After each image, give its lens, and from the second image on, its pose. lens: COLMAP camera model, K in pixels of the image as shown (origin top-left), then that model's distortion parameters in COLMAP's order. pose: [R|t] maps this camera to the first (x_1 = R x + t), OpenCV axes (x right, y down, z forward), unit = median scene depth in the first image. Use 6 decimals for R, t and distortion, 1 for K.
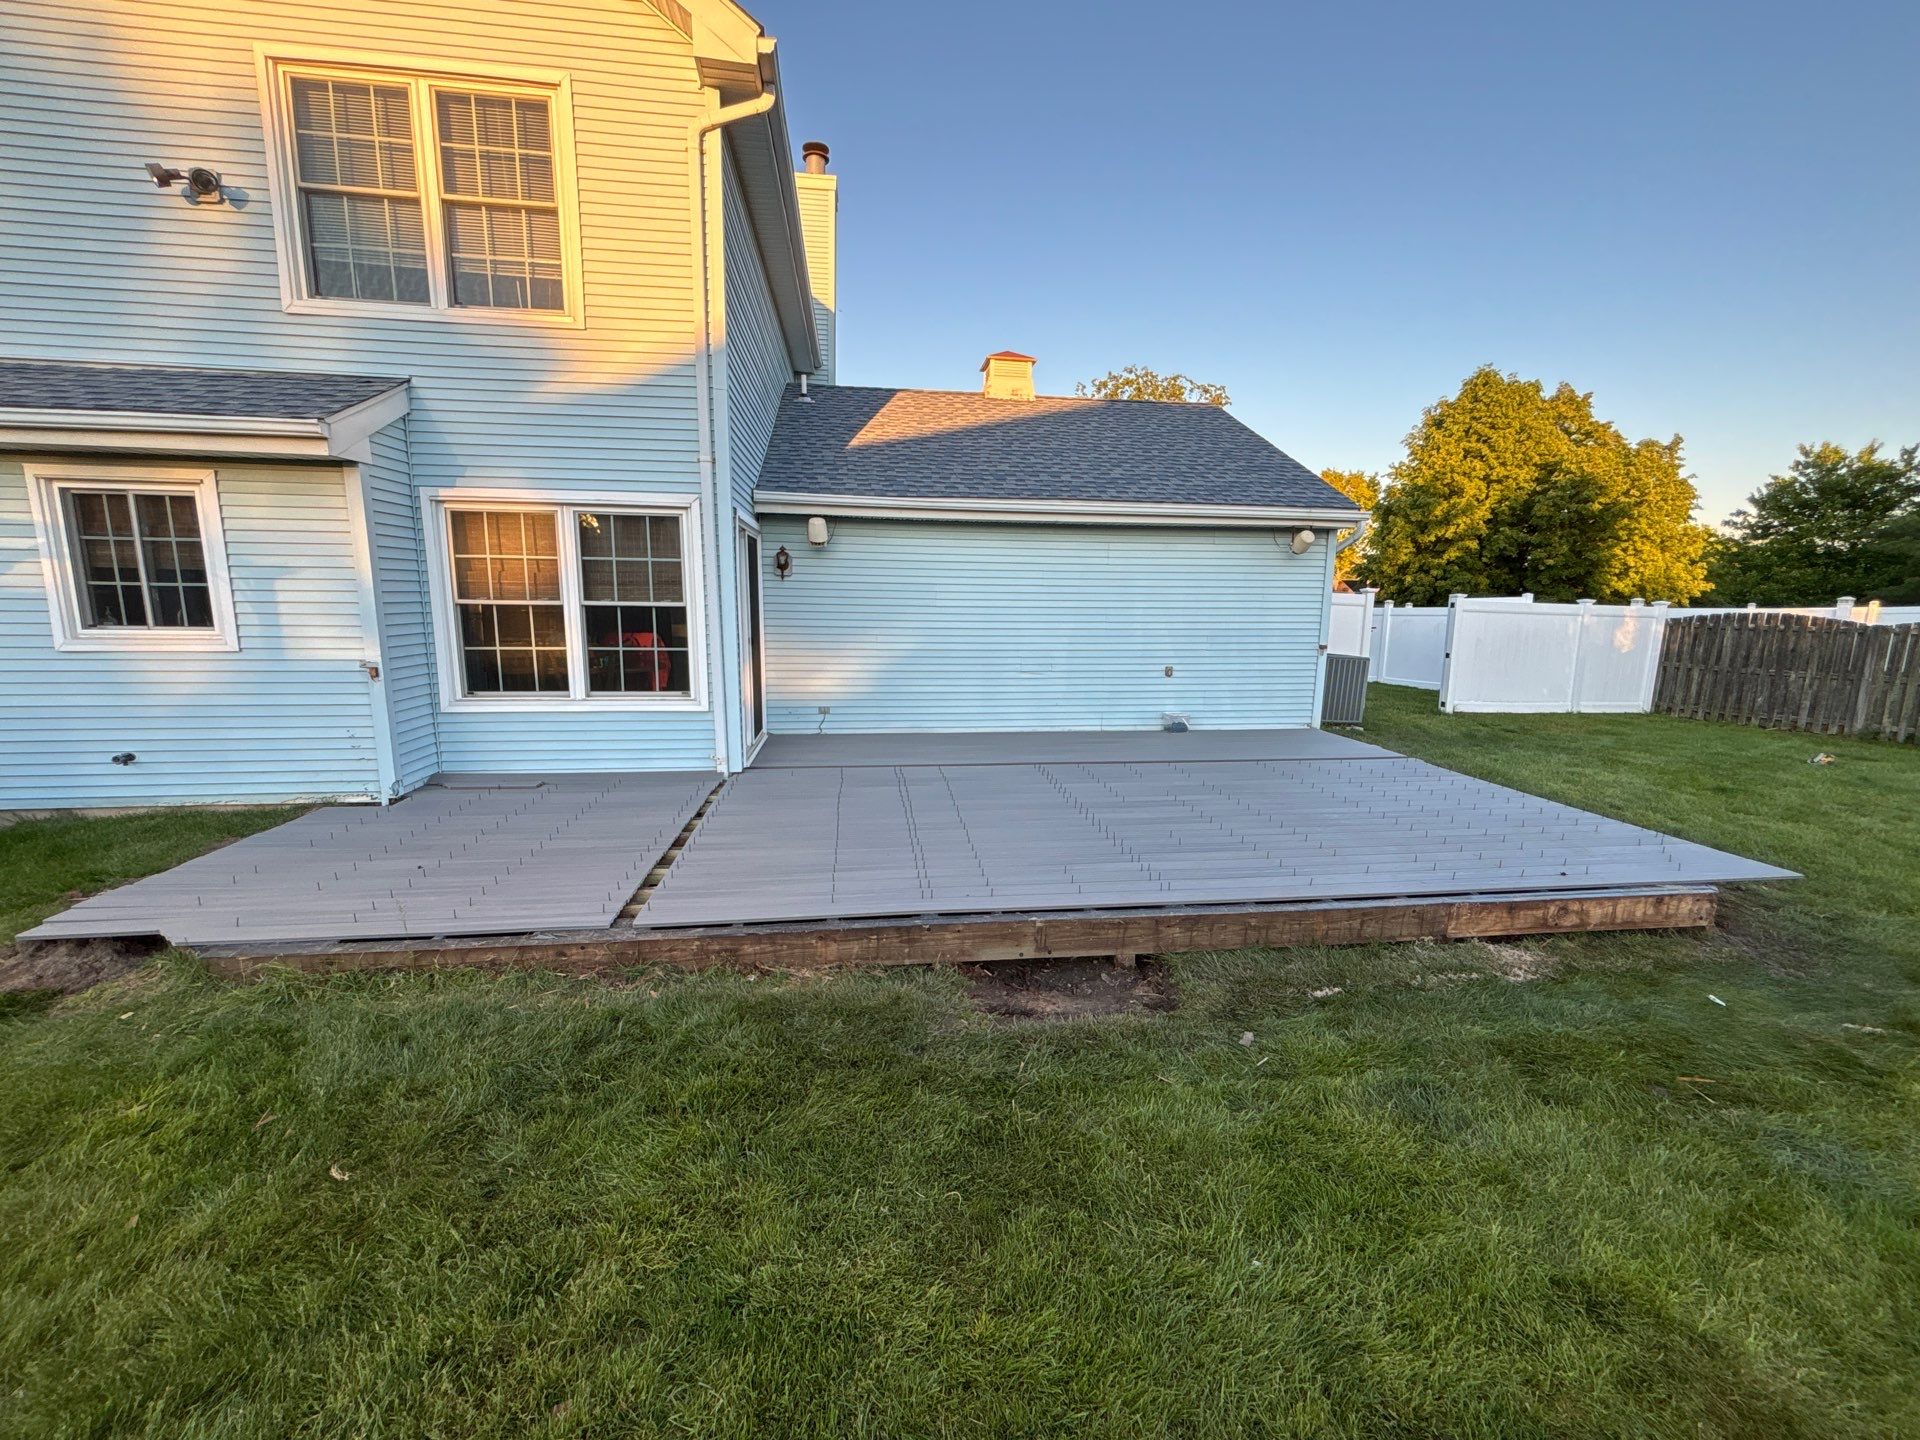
lens RADIAL K [[773.3, 0, 957.6], [0, 773.3, 724.1], [0, 0, 1]] dist [-0.001135, 0.000554]
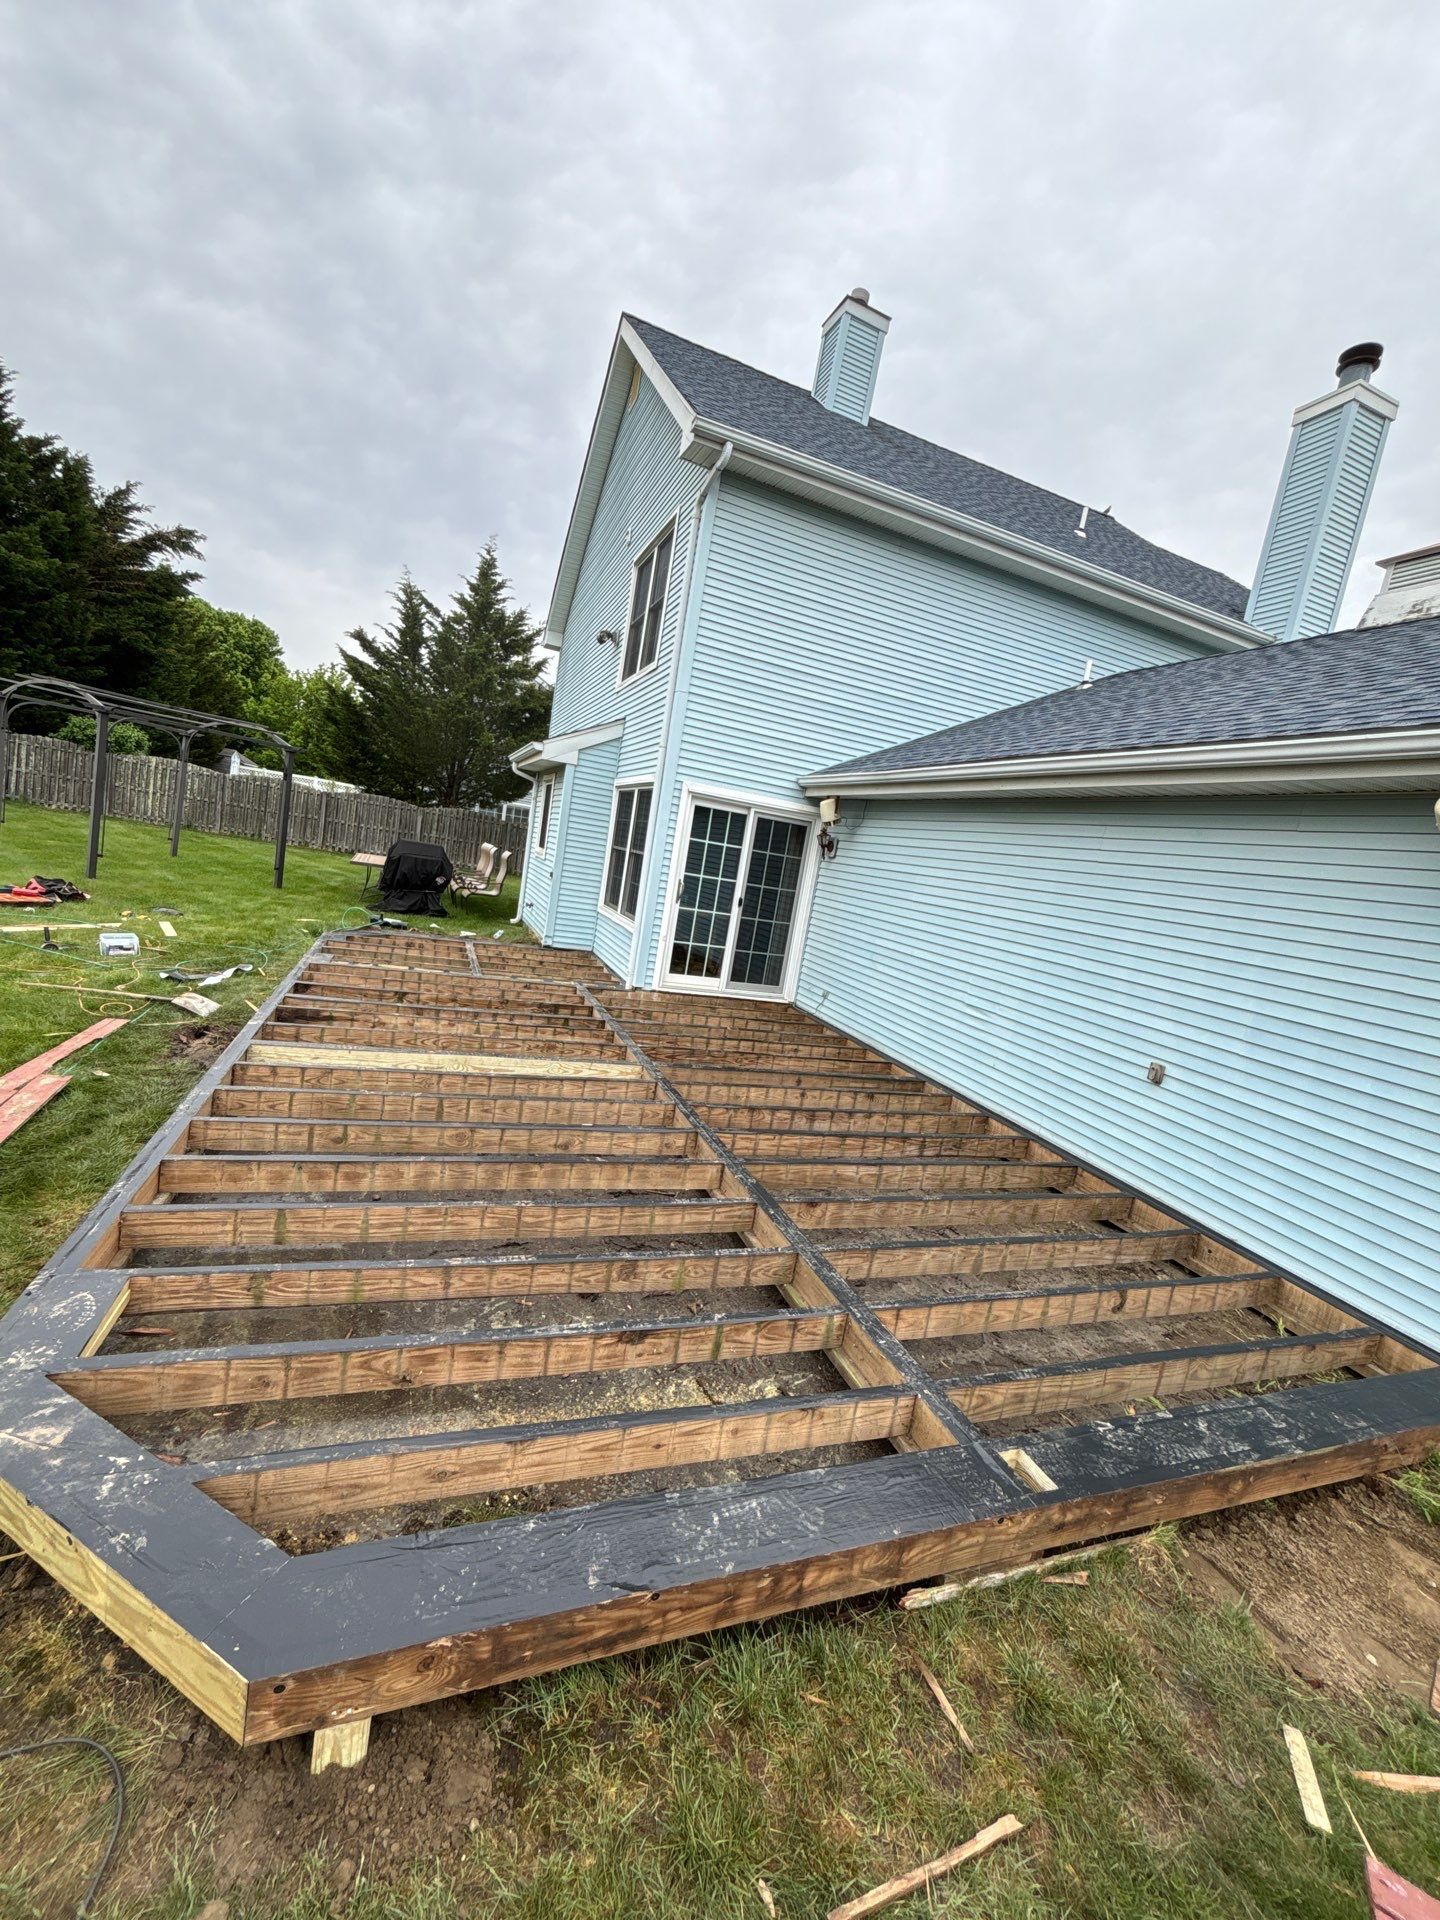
lens RADIAL K [[773.3, 0, 716.6], [0, 773.3, 962.7], [0, 0, 1]] dist [-0.001135, 0.000554]
pose [[0.226376, 0.158615, -0.961039, 0.969638], [-0.312867, 0.946210, 0.082471, -0.124623], [0.922425, 0.282008, 0.263824, 0.807576]]
